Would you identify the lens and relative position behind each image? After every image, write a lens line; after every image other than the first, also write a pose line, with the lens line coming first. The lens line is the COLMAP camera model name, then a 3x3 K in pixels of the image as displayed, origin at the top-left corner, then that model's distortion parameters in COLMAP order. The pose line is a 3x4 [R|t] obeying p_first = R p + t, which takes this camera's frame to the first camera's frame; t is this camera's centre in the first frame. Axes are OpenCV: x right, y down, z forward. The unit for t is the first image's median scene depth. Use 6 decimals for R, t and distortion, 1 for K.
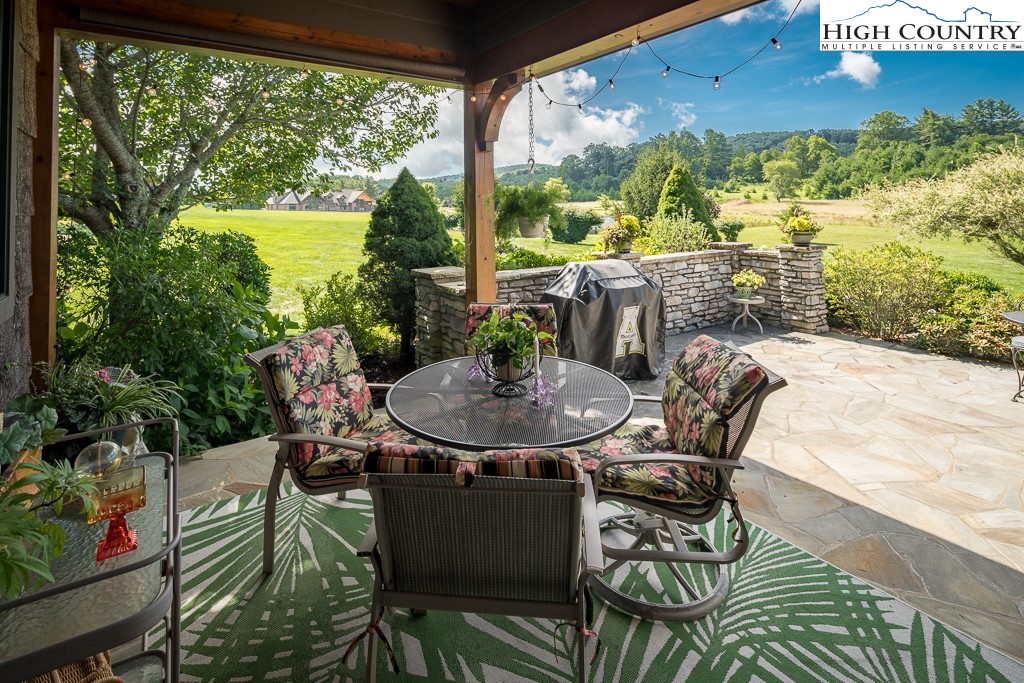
lens RADIAL K [[503.1, 0, 512.0], [0, 503.1, 341.5], [0, 0, 1]] dist [0.000425, 0.000344]
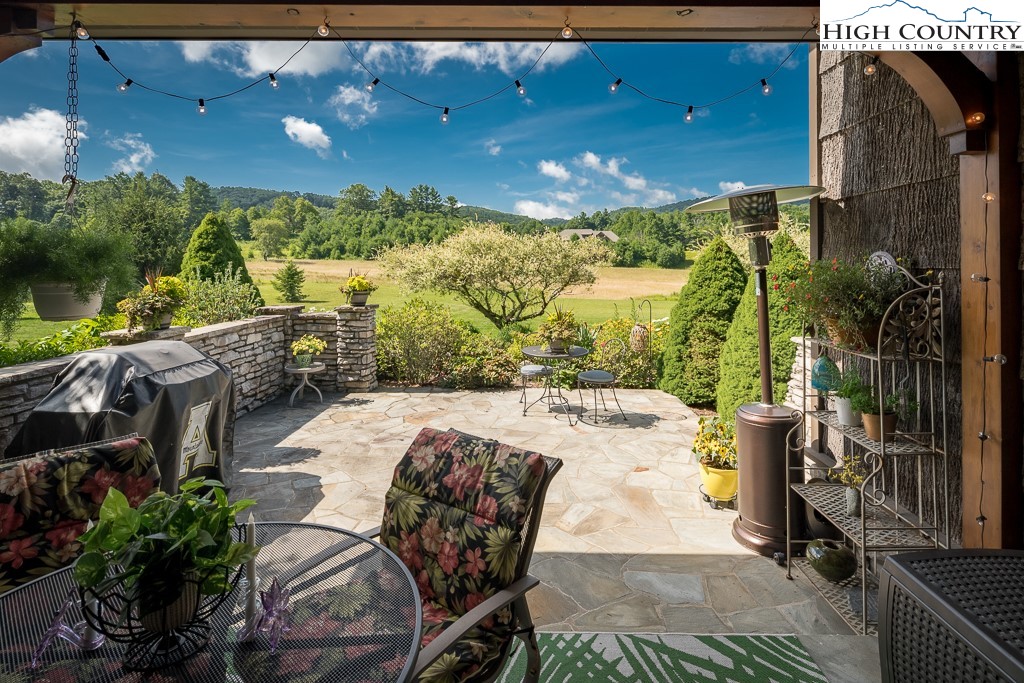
lens RADIAL K [[531.1, 0, 514.1], [0, 531.1, 323.9], [0, 0, 1]] dist [0.004644, 0.000116]
pose [[0.576553, -0.080811, 0.813053, -0.078722], [0.203091, 0.978040, -0.046806, -0.042903], [-0.791417, 0.192110, 0.580305, 0.160362]]
